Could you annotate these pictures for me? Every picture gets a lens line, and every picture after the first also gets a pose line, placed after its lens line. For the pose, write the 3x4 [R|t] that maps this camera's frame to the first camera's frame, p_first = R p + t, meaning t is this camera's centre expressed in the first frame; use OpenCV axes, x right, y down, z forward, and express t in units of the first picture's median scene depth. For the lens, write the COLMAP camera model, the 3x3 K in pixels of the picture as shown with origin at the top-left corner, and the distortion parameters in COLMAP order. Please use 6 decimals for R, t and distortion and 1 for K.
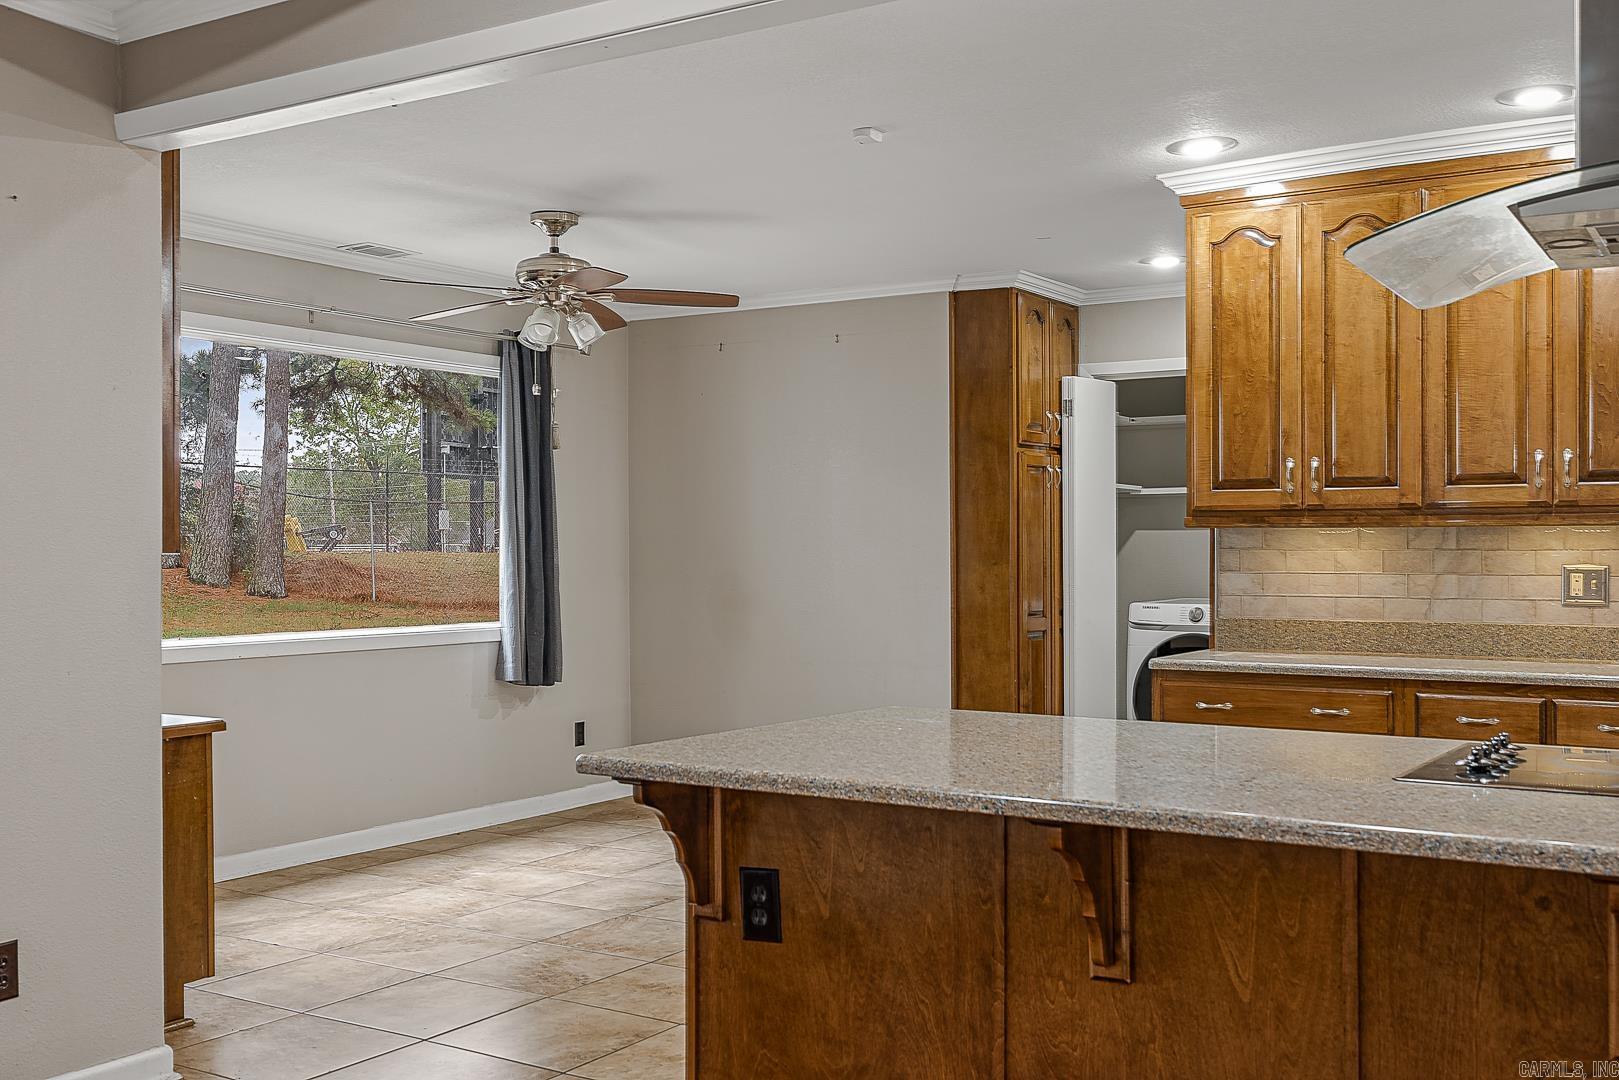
lens RADIAL K [[1627.0, 0, 809.5], [0, 1627.0, 540.0], [0, 0, 1]] dist [0.044875, -0.016625]
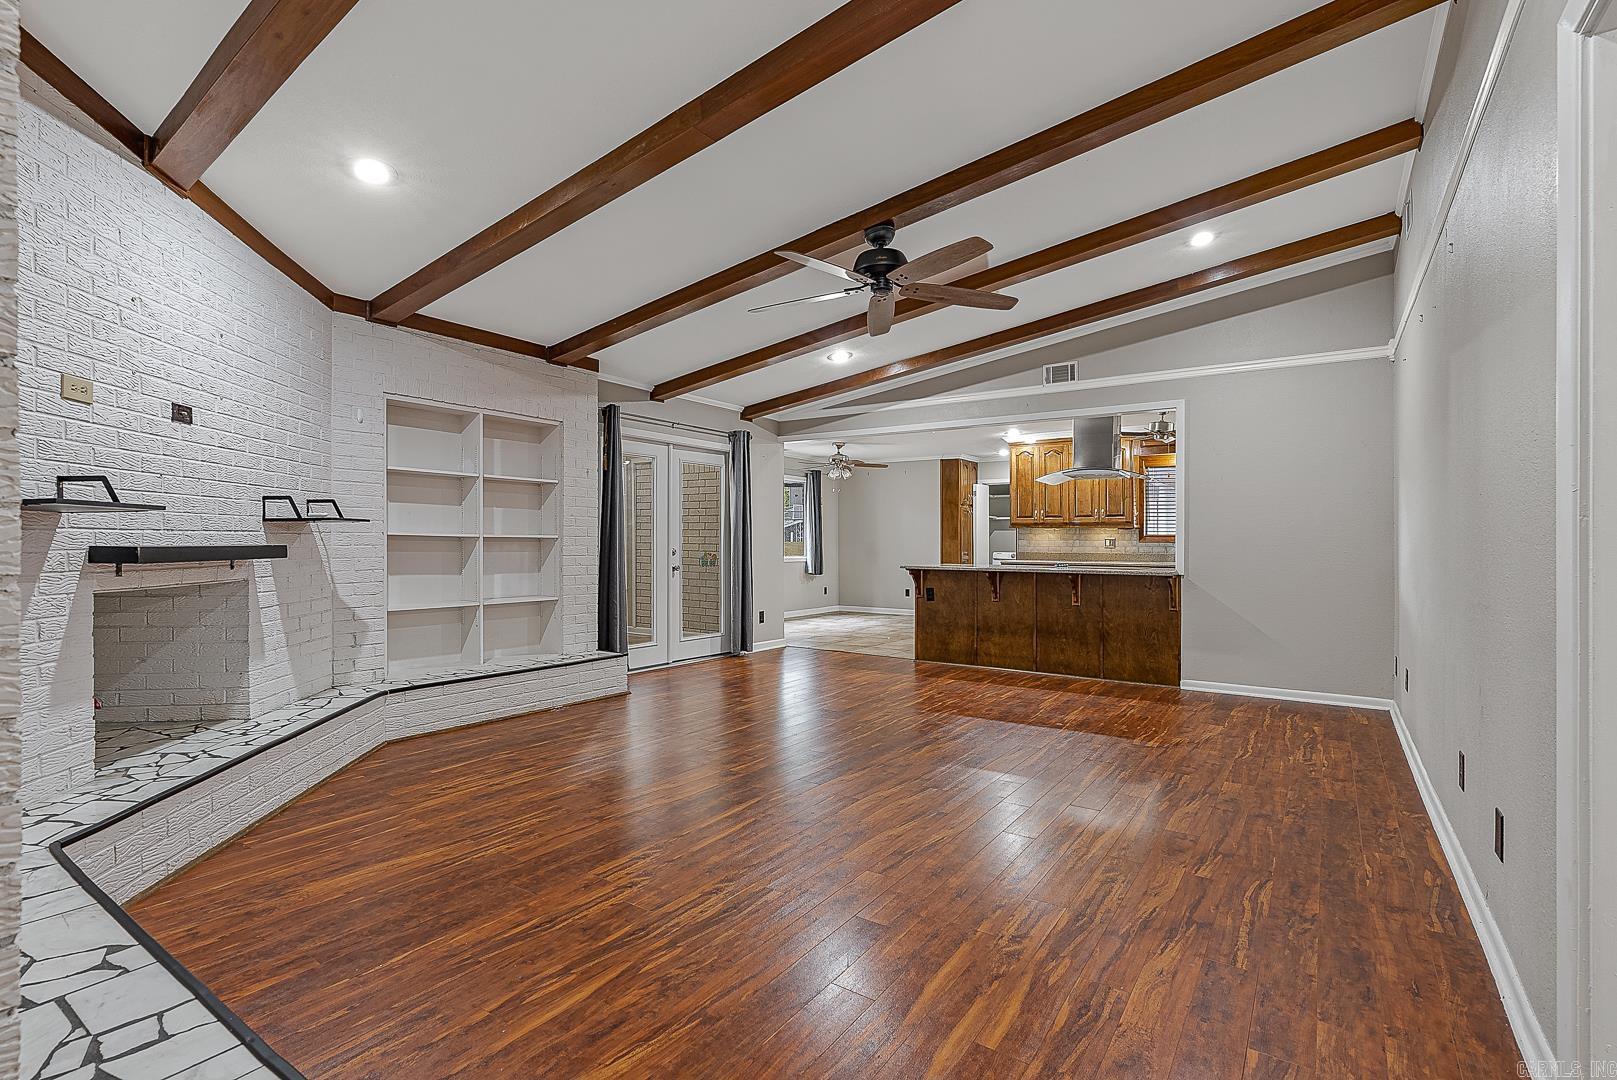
lens RADIAL K [[758.5, 0, 808.5], [0, 758.5, 540.0], [0, 0, 1]] dist [-0.003290, -0.000136]
pose [[0.999387, 0.005996, -0.034505, -0.185148], [-0.005948, 0.999981, 0.001483, 0.021056], [0.034513, -0.001277, 0.999403, -0.820756]]
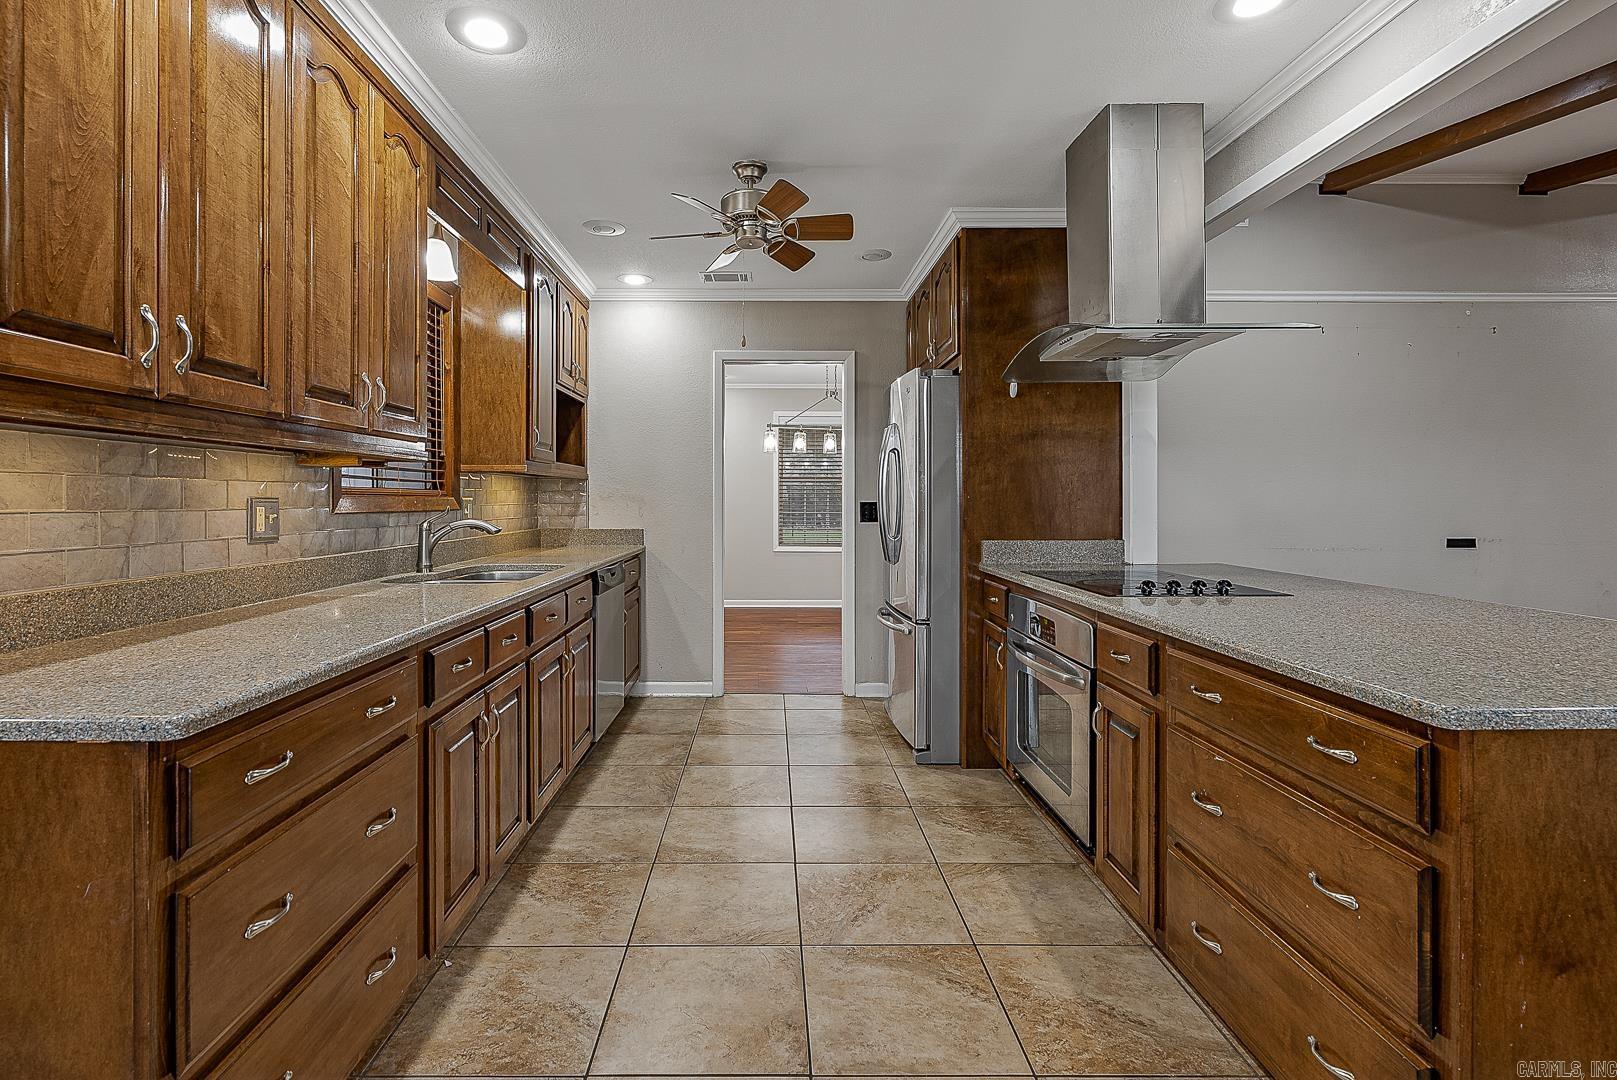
lens RADIAL K [[762.2, 0, 804.3], [0, 762.2, 501.2], [0, 0, 1]] dist [-0.000404, 0.000201]
pose [[-0.579588, 0.000300, 0.814910, -0.048088], [-0.003531, 0.999990, -0.002880, 0.016630], [-0.814902, -0.004547, -0.579581, 0.949758]]
